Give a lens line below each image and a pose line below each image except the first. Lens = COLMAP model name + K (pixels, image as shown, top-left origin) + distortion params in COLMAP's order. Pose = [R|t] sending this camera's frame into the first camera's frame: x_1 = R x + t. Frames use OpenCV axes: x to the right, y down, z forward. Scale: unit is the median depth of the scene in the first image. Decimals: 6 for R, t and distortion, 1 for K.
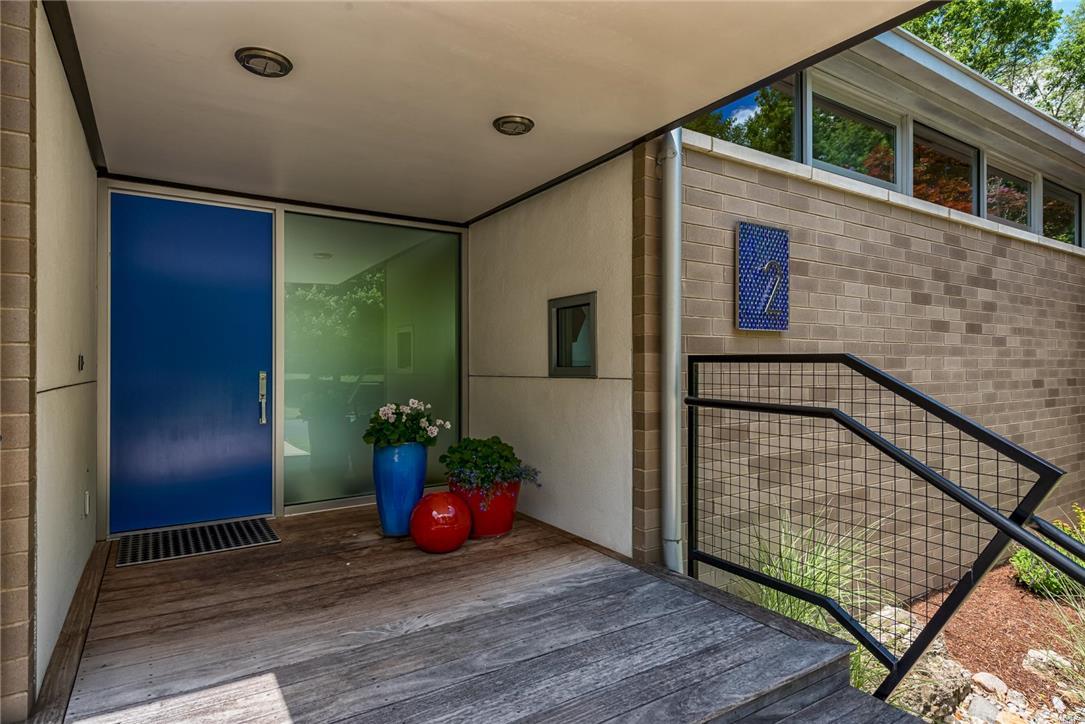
lens RADIAL K [[597.2, 0, 542.5], [0, 597.2, 362.0], [0, 0, 1]] dist [-0.000320, -0.000059]
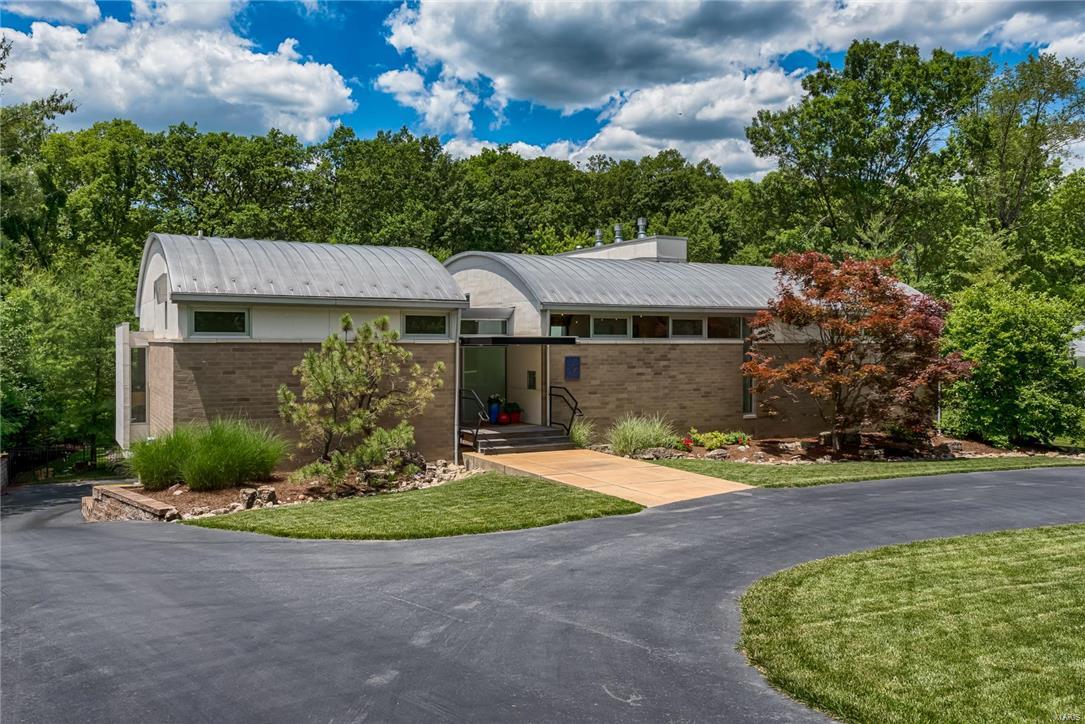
lens RADIAL K [[752.6, 0, 542.5], [0, 752.6, 362.0], [0, 0, 1]] dist [0.000072, -0.000015]
pose [[0.998492, 0.000443, -0.054903, 0.441868], [0.000373, 0.999890, 0.014853, -0.263823], [0.054903, -0.014851, 0.998381, -4.640817]]
